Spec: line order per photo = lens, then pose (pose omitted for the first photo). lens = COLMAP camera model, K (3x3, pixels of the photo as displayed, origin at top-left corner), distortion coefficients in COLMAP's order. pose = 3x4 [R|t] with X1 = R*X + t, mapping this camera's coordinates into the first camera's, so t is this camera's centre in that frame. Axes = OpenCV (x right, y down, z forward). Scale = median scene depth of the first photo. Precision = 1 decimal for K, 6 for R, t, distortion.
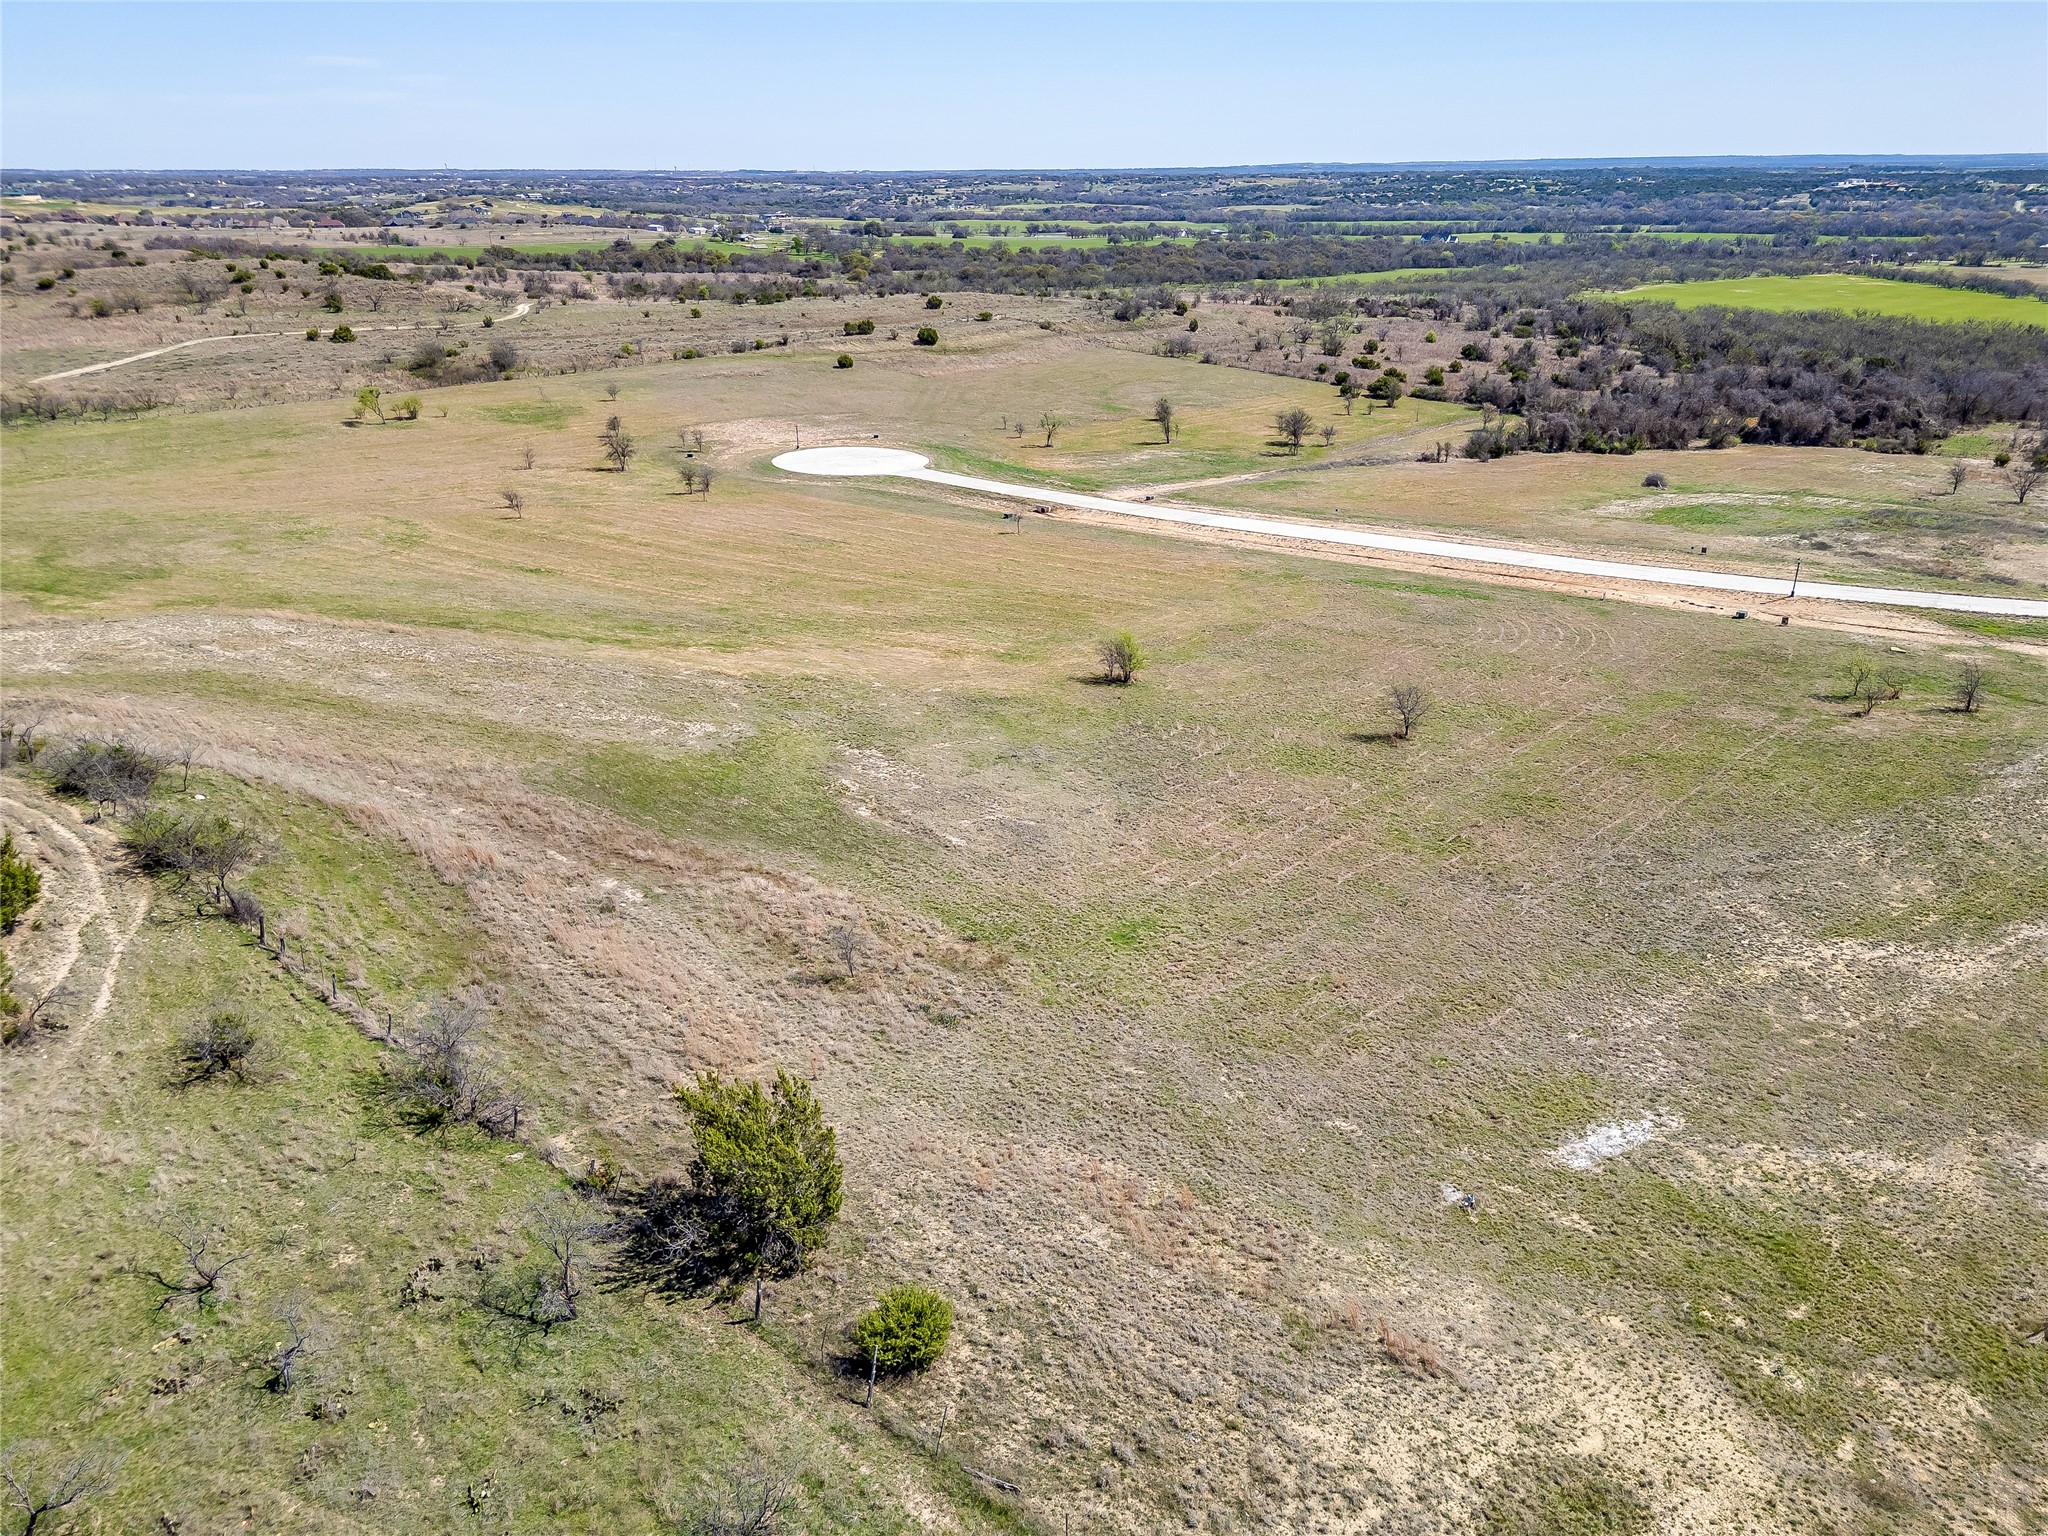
lens RADIAL K [[1441.6, 0, 1027.0], [0, 1441.6, 772.6], [0, 0, 1]] dist [0.064332, -0.056918]
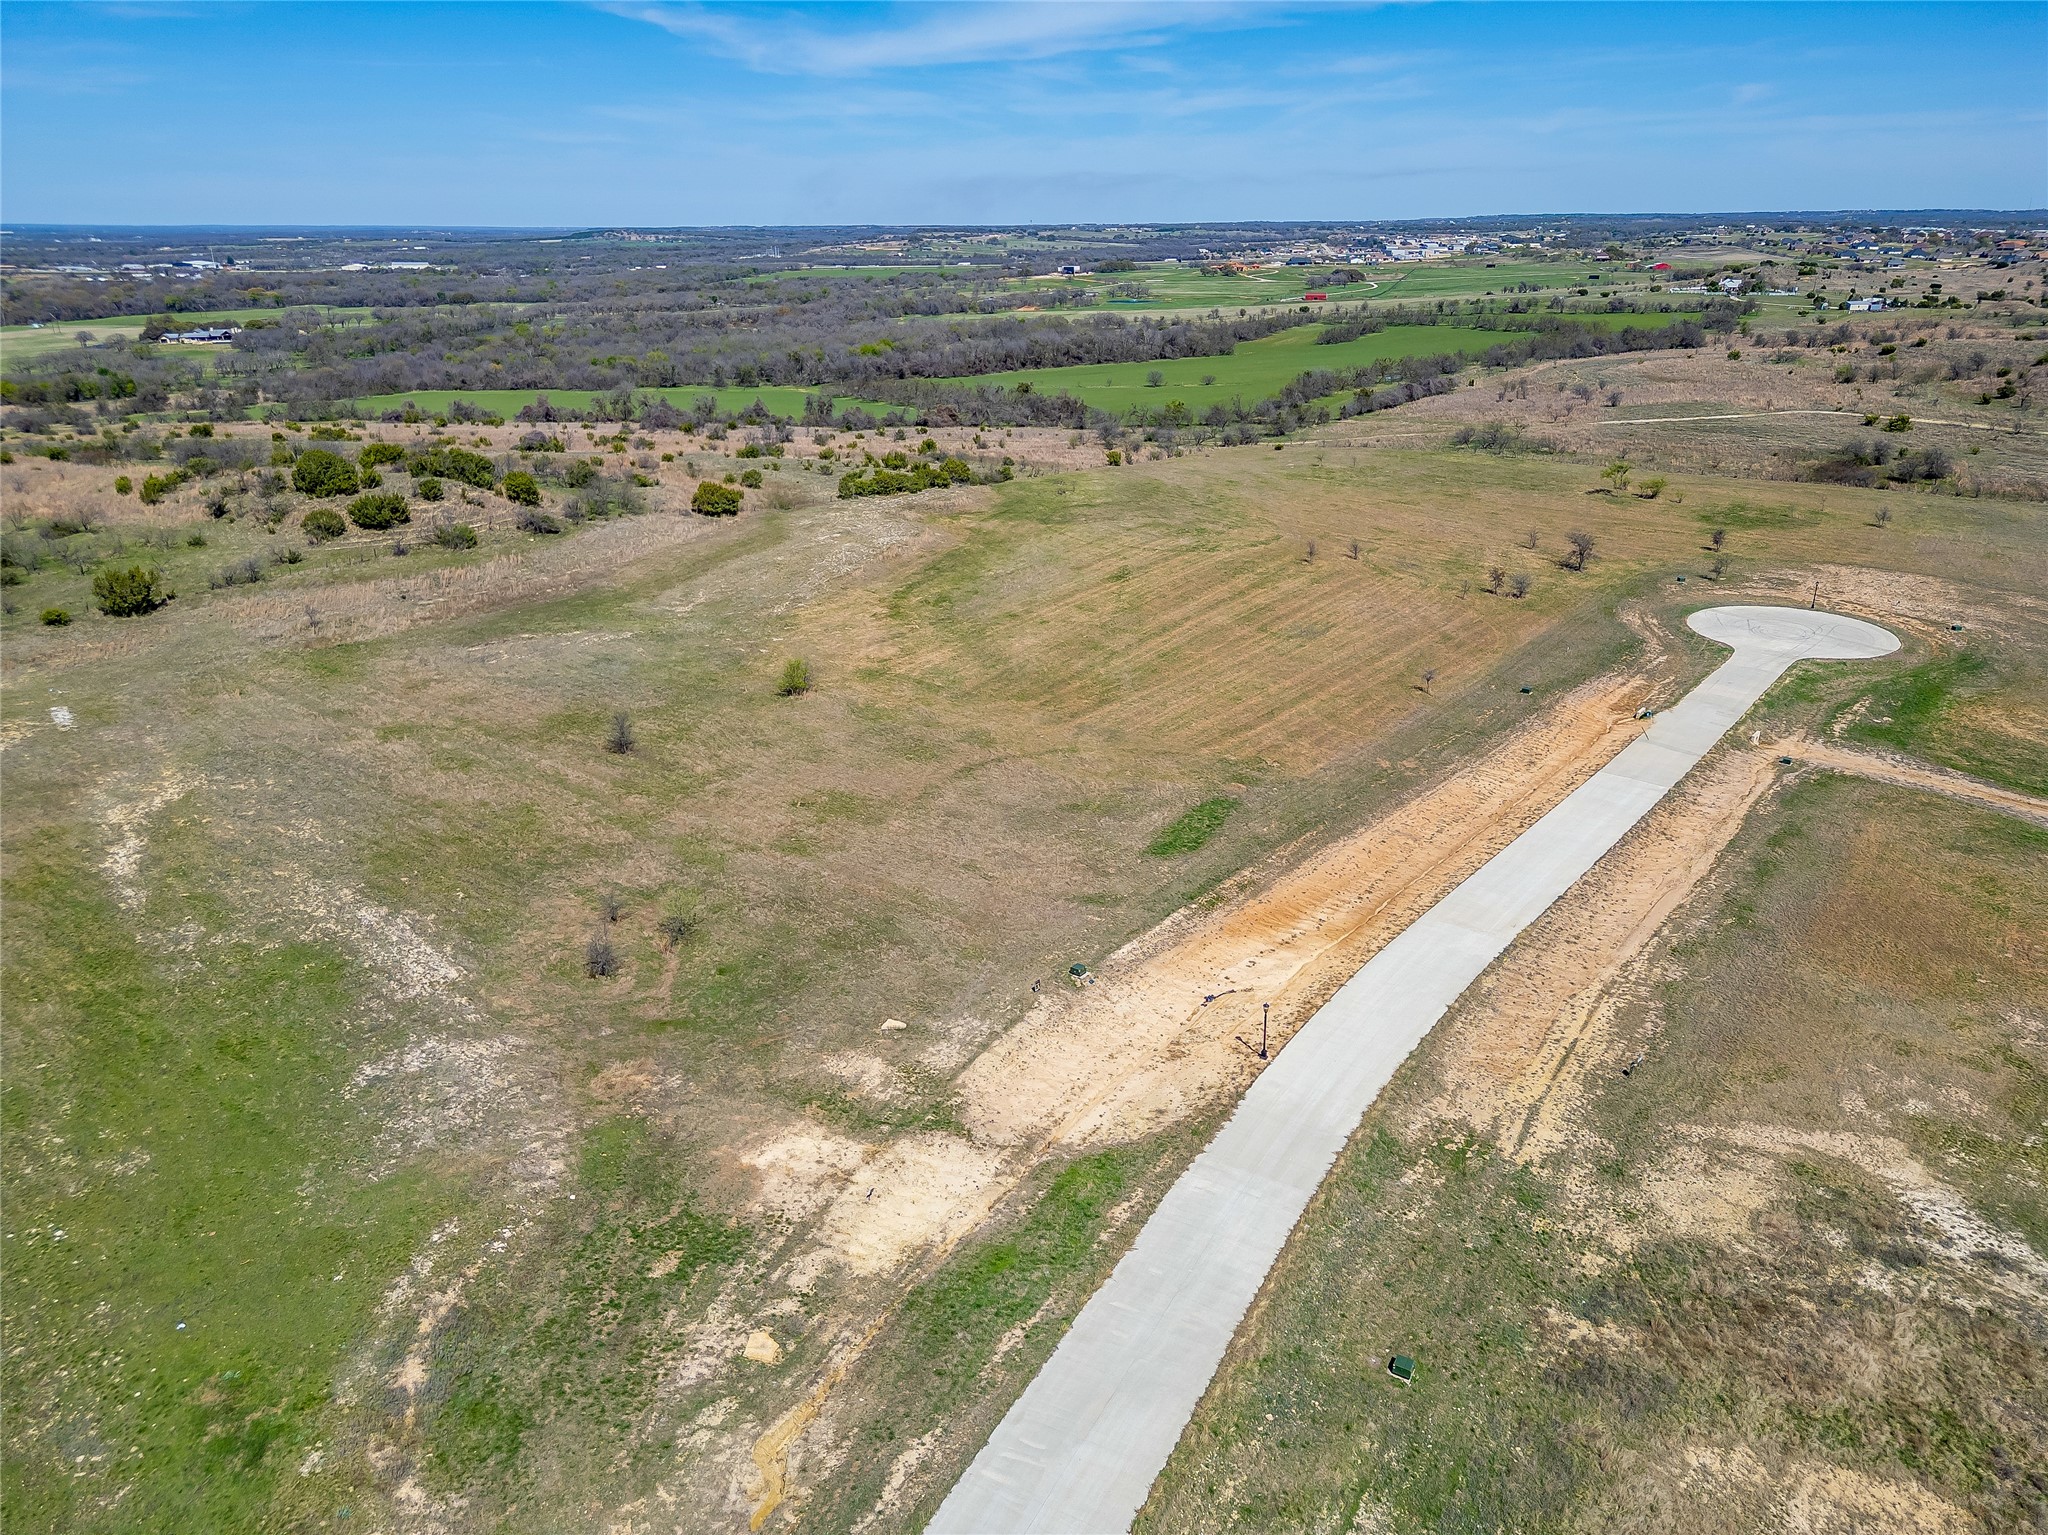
lens RADIAL K [[1441.6, 0, 1018.0], [0, 1441.6, 765.7], [0, 0, 1]] dist [0.064332, -0.056918]
pose [[0.078169, 0.355103, -0.931553, 0.462716], [-0.377945, 0.875218, 0.301914, -0.167445], [0.922522, 0.328475, 0.202624, 0.323218]]
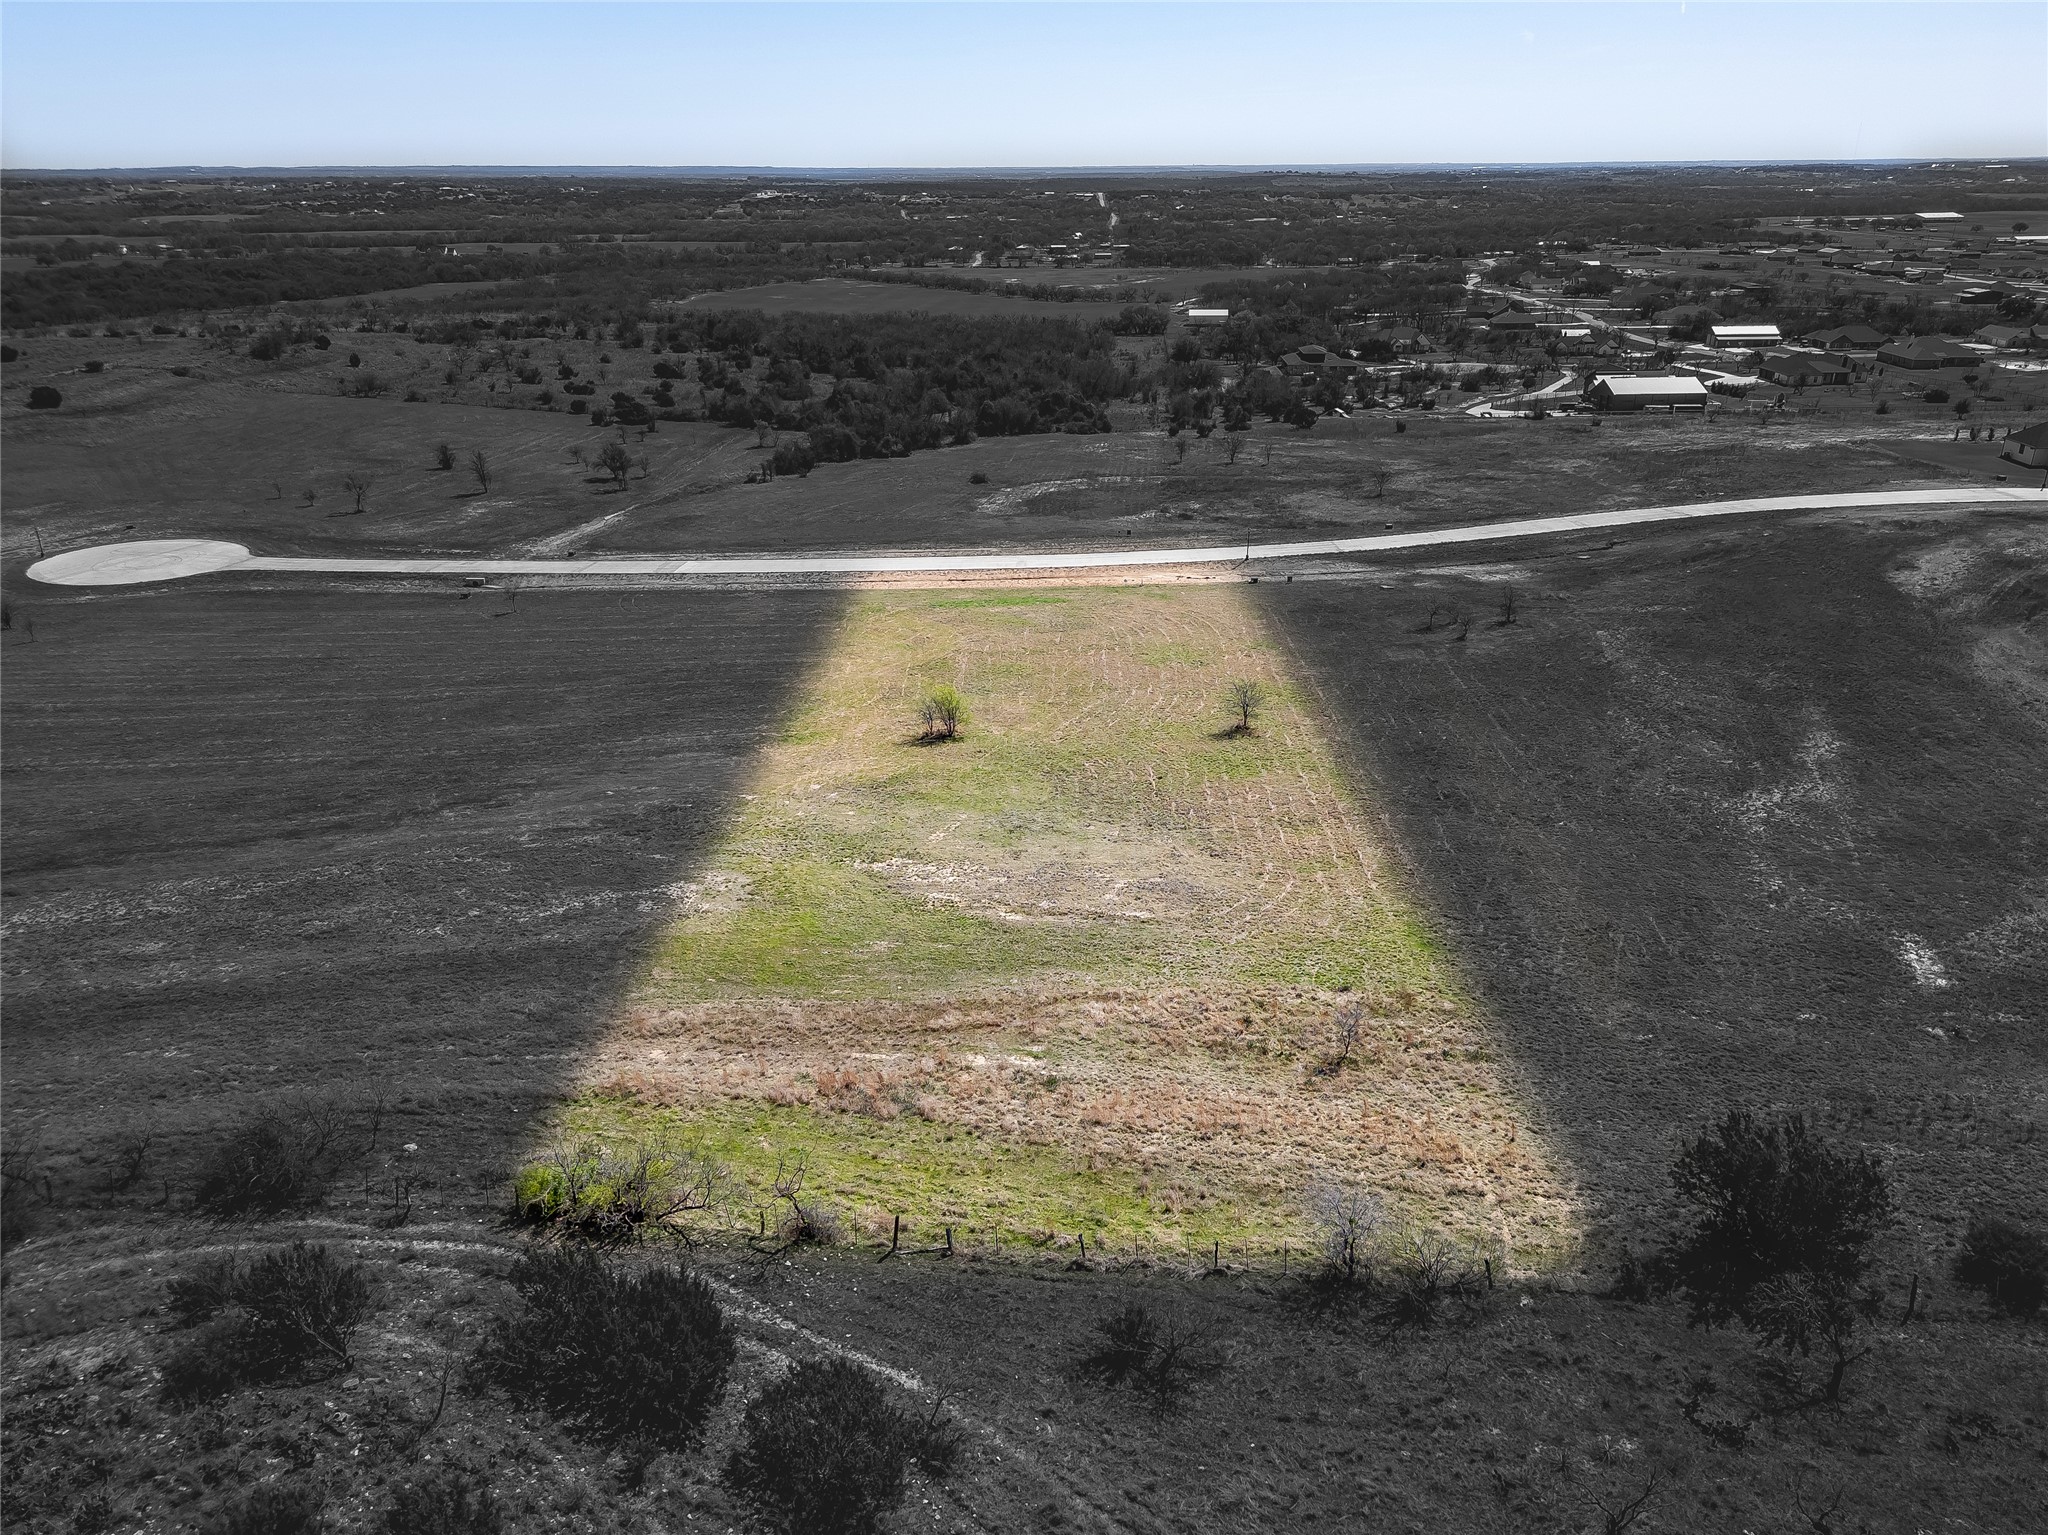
lens RADIAL K [[1441.6, 0, 1004.9], [0, 1441.6, 772.2], [0, 0, 1]] dist [0.064332, -0.056918]
pose [[0.801313, -0.228237, 0.552997, -0.159487], [0.230771, 0.970749, 0.066258, -0.033312], [-0.551944, 0.074522, 0.830544, 0.050649]]
